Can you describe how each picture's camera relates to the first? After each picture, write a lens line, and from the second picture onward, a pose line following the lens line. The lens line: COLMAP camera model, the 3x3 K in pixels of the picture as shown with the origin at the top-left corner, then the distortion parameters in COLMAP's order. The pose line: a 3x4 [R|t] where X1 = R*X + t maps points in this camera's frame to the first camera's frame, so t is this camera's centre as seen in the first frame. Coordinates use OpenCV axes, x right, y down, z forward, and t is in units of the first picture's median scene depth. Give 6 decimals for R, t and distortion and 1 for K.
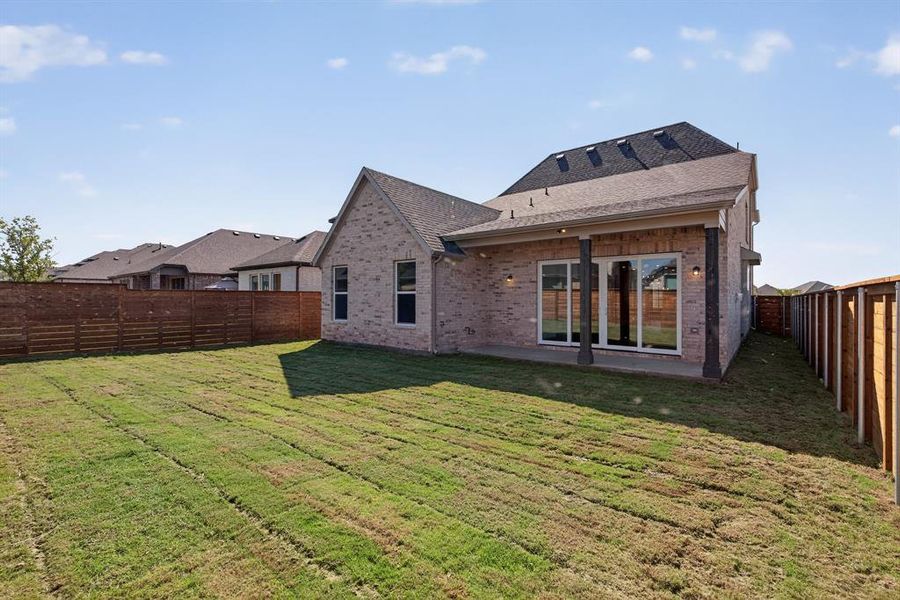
lens RADIAL K [[392.7, 0, 444.2], [0, 392.7, 296.6], [0, 0, 1]] dist [-0.000446, 0.000731]
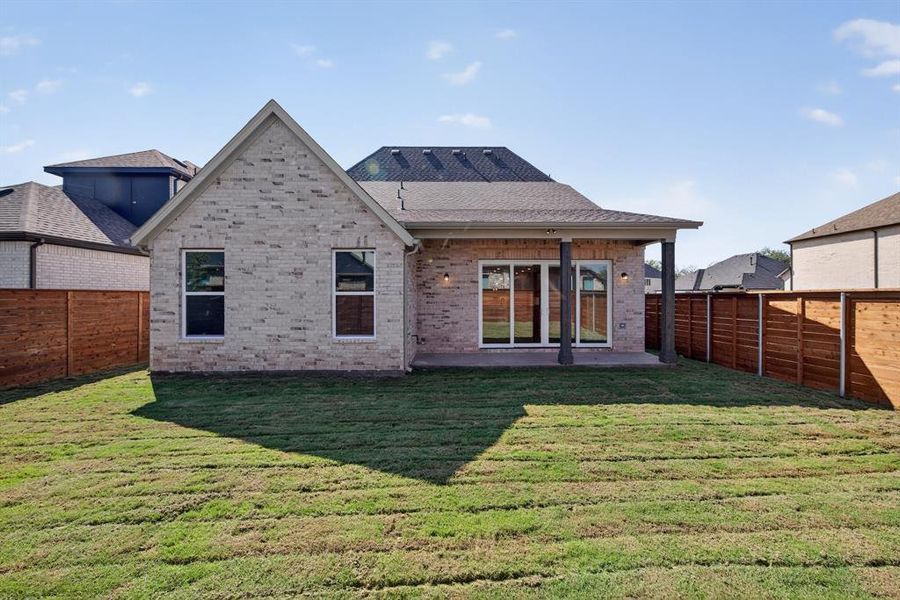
lens RADIAL K [[392.7, 0, 452.7], [0, 392.7, 301.5], [0, 0, 1]] dist [-0.000446, 0.000731]
pose [[0.769013, -0.010523, 0.639147, -0.398851], [0.002293, 0.999903, 0.013704, -0.004075], [-0.639229, -0.009073, 0.768963, 0.309900]]
